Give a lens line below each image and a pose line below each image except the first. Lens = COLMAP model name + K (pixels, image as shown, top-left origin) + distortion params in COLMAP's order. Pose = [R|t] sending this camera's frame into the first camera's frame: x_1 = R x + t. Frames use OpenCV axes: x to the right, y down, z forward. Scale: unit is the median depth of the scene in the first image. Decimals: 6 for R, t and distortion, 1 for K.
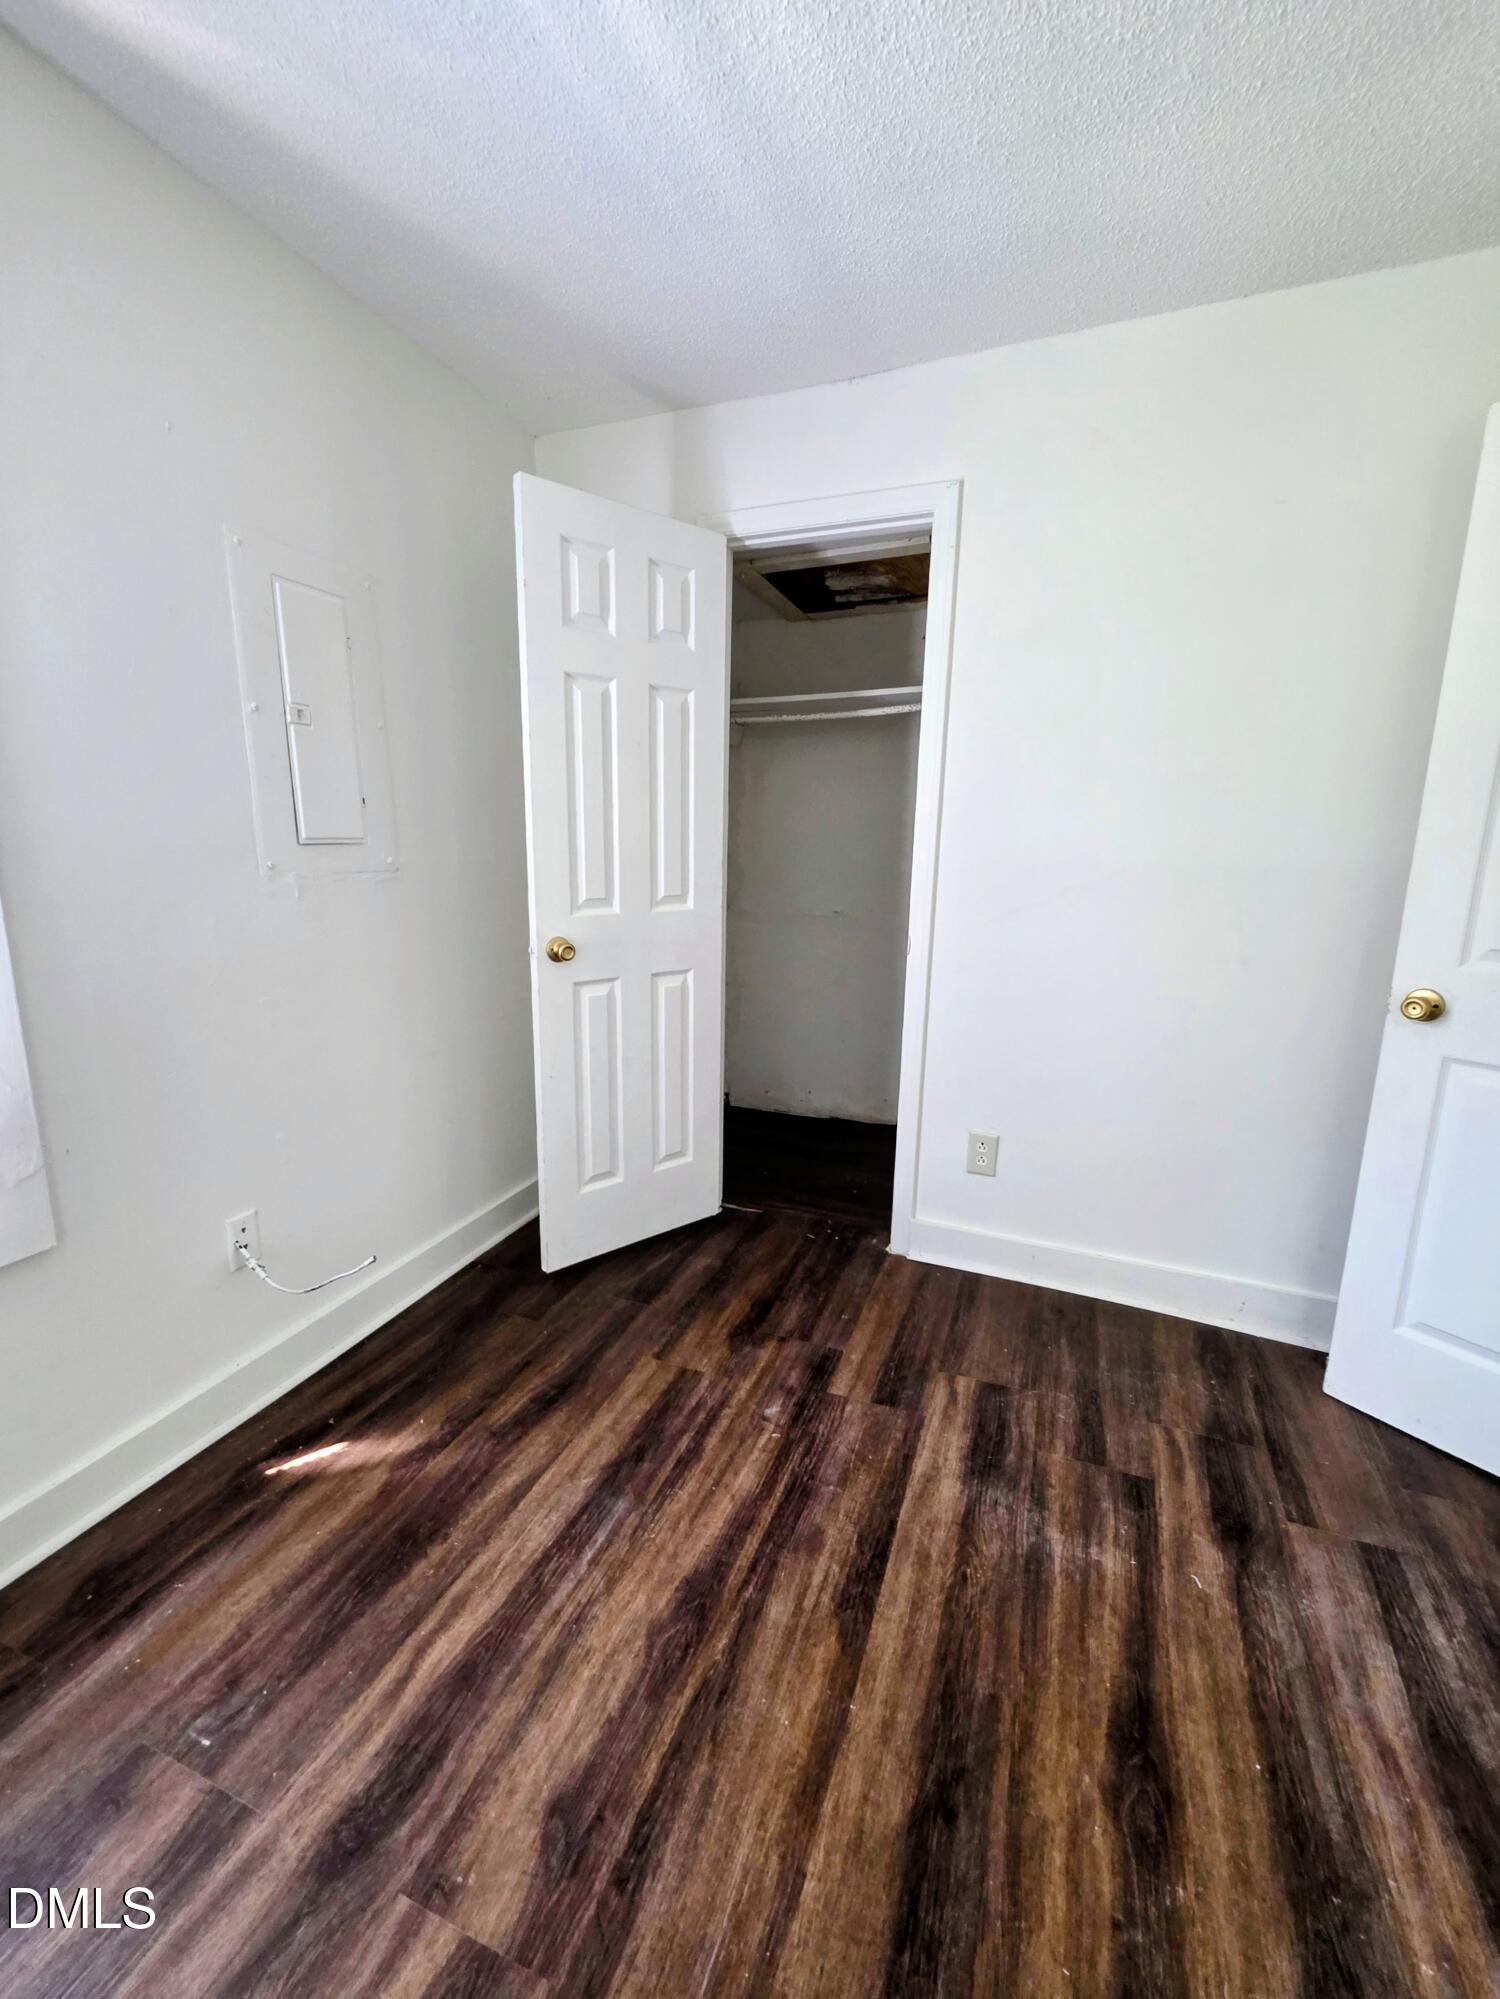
lens RADIAL K [[797.6, 0, 764.6], [0, 797.6, 1011.9], [0, 0, 1]] dist [0.000426, 0.000318]
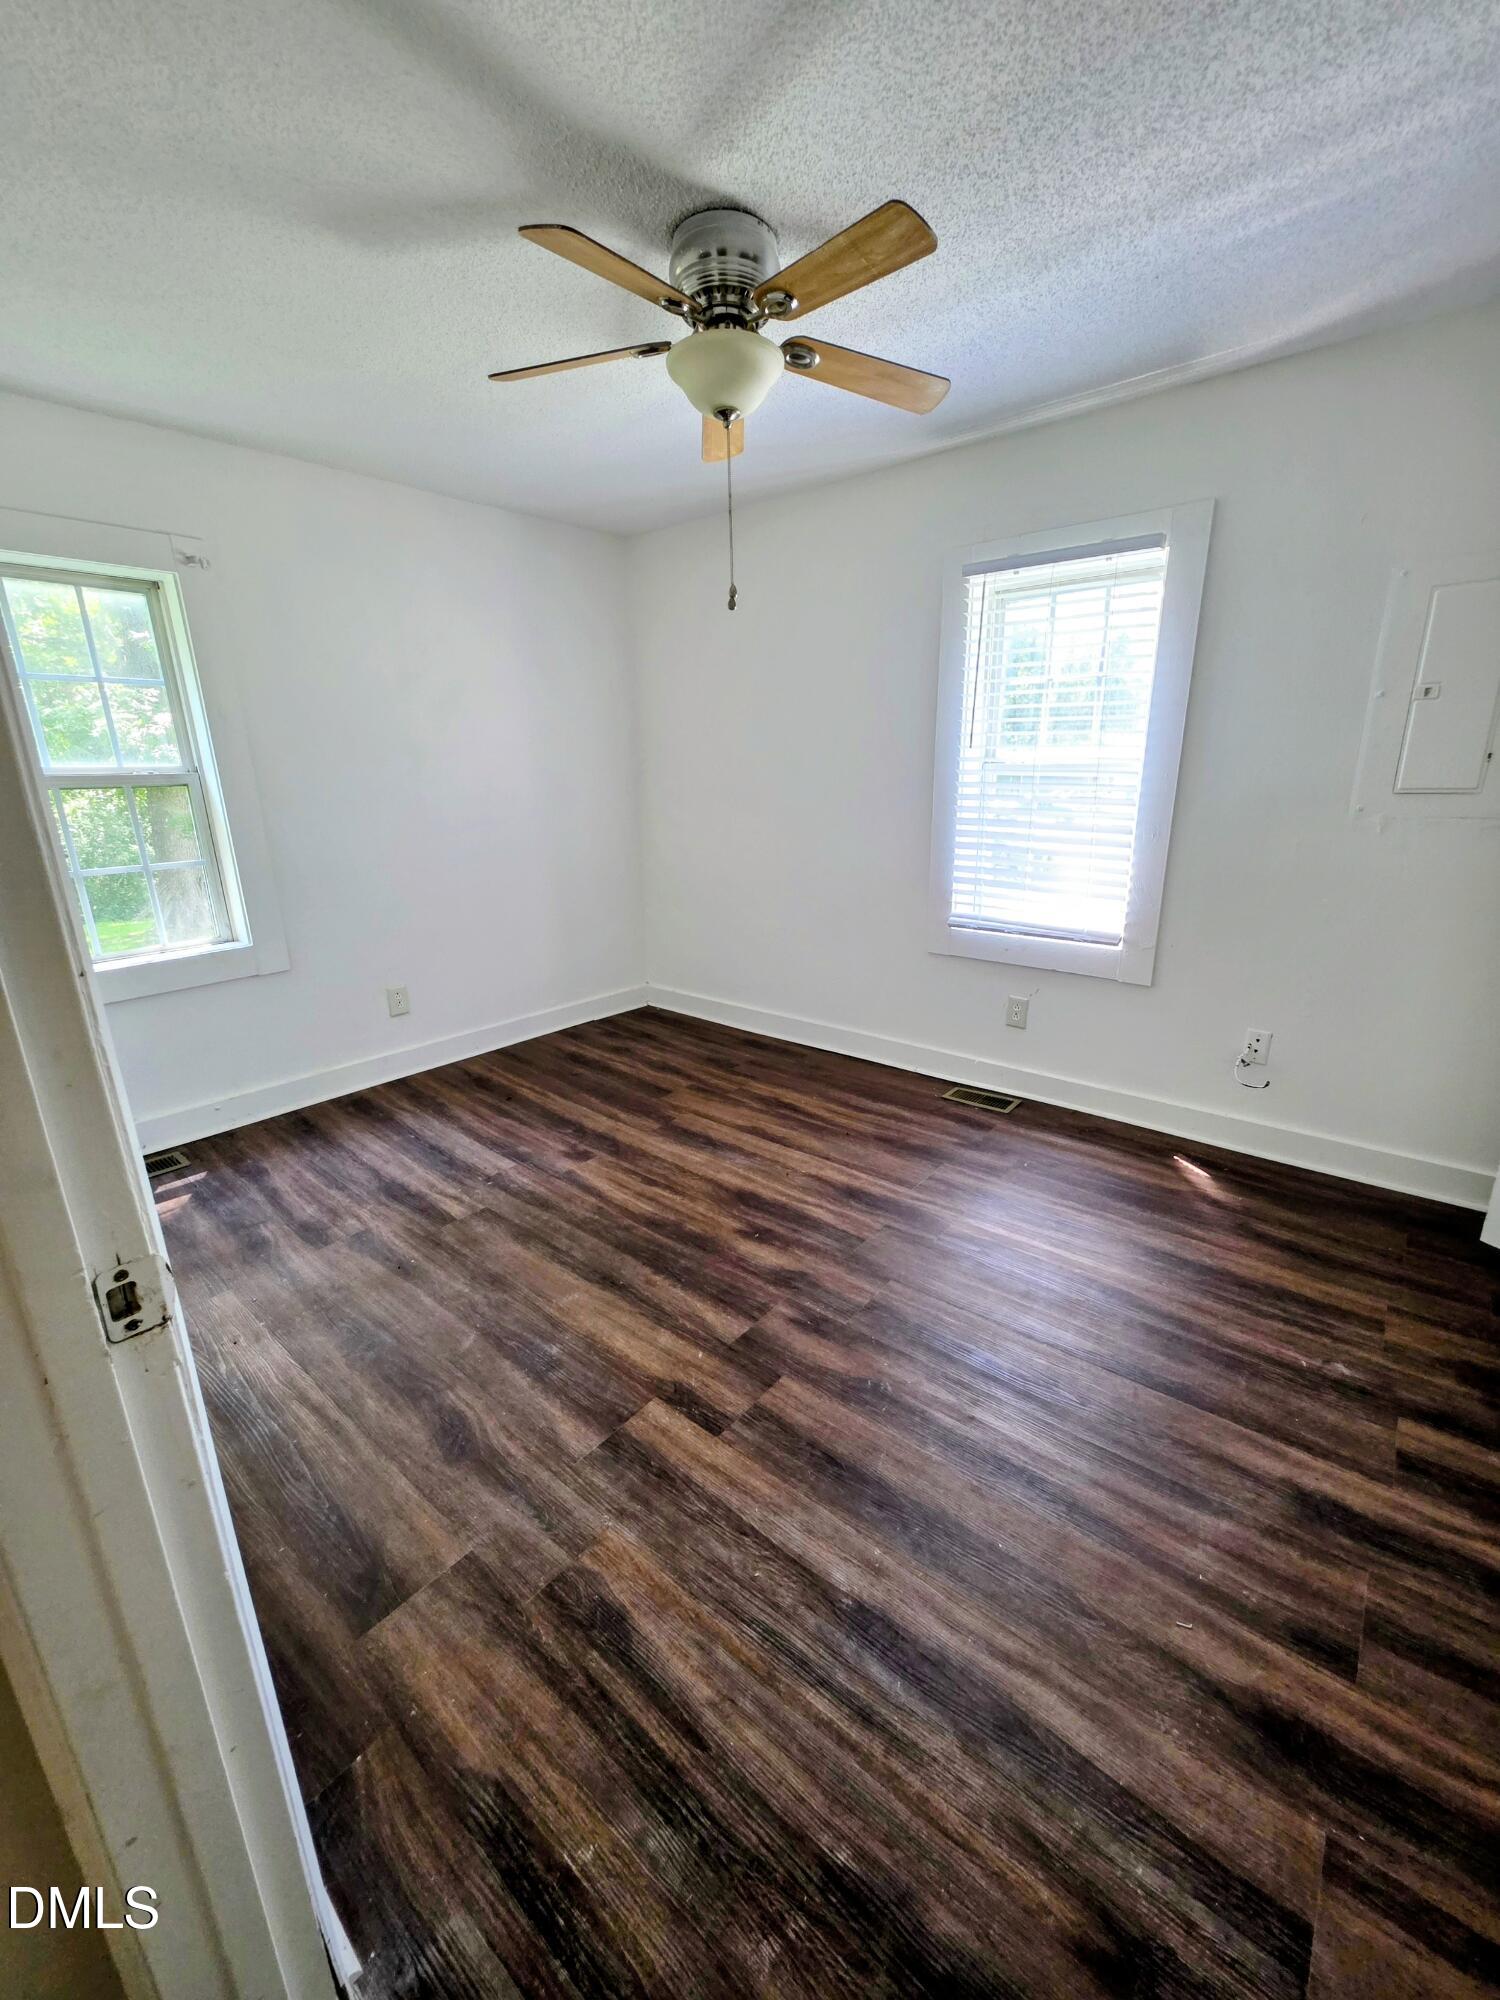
lens RADIAL K [[798.0, 0, 755.3], [0, 798.0, 994.3], [0, 0, 1]] dist [0.000426, 0.000318]
pose [[-0.335505, 0.236083, -0.911977, 1.120789], [-0.178898, 0.934504, 0.307729, -0.122065], [0.924896, 0.266396, -0.271296, 0.493181]]
